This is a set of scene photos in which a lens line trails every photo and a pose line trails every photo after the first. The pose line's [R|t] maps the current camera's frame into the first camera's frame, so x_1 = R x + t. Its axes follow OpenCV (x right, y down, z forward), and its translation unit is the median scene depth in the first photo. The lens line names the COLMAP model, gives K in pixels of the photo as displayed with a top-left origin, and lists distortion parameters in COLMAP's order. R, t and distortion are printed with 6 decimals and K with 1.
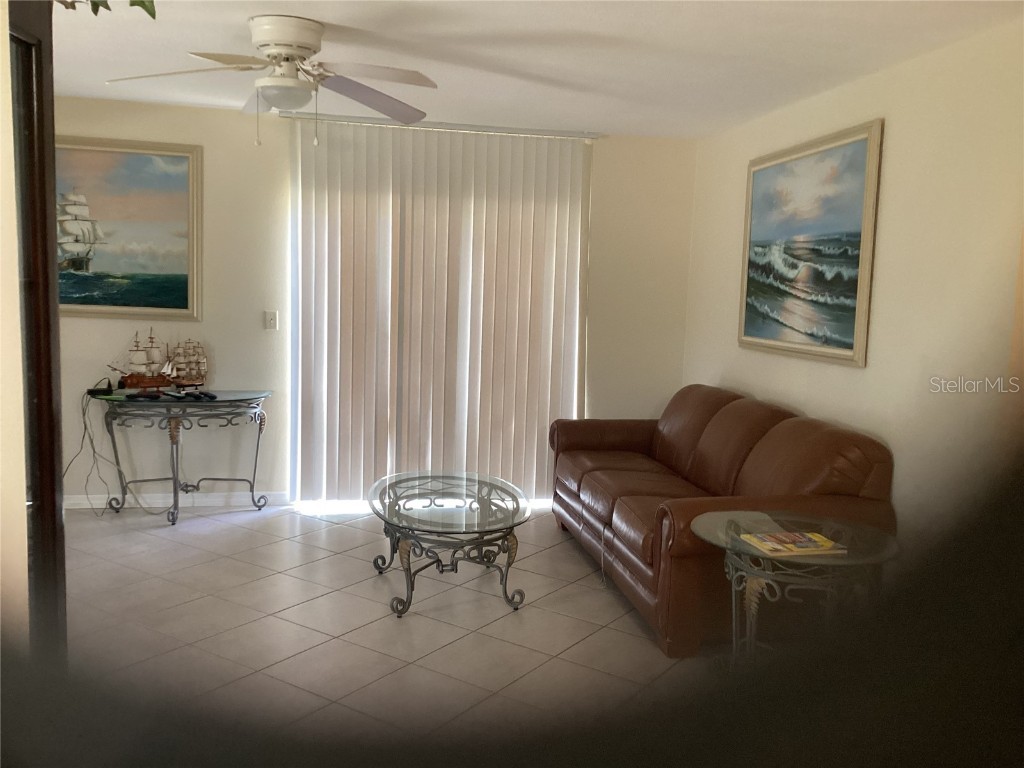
lens RADIAL K [[926.0, 0, 515.9], [0, 926.0, 389.6], [0, 0, 1]] dist [0.145360, -0.271068]
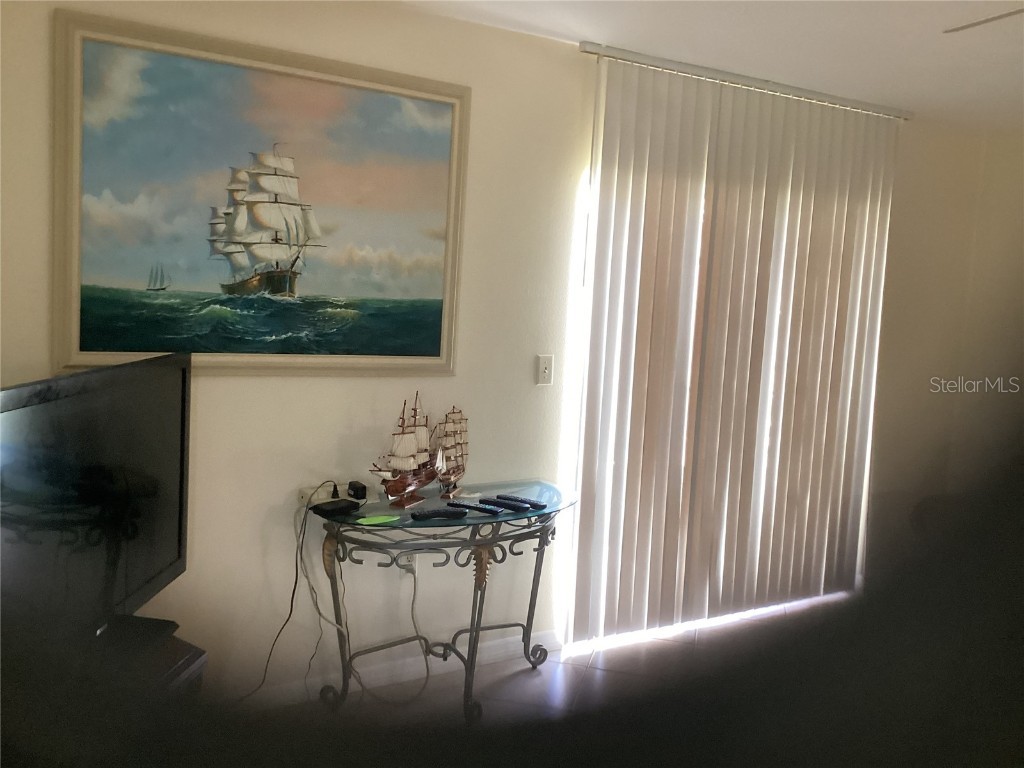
lens RADIAL K [[926.0, 0, 515.9], [0, 926.0, 389.6], [0, 0, 1]] dist [0.145360, -0.271068]
pose [[0.928395, -0.029616, 0.370413, -0.537767], [0.025818, 0.999551, 0.015209, -0.073794], [-0.370697, -0.004556, 0.928743, 0.431205]]
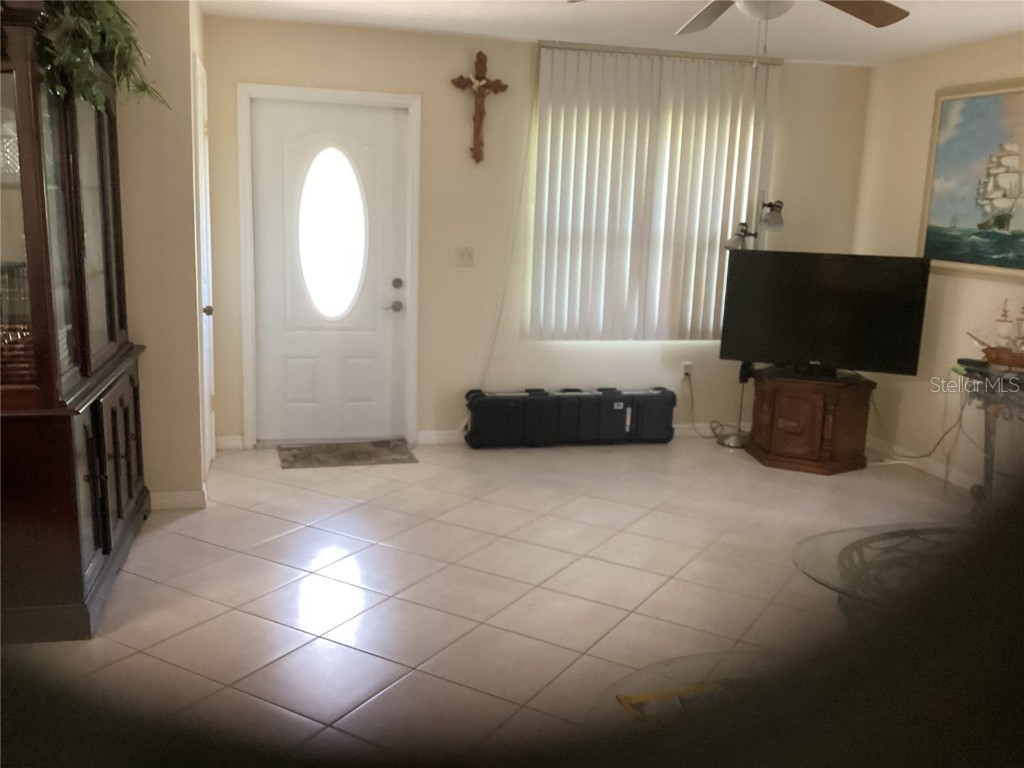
lens RADIAL K [[926.0, 0, 515.9], [0, 926.0, 389.6], [0, 0, 1]] dist [0.145360, -0.271068]
pose [[0.094147, 0.164260, -0.981914, 0.400304], [-0.150883, 0.977256, 0.149014, -0.040667], [0.984058, 0.134125, 0.116789, 0.459502]]
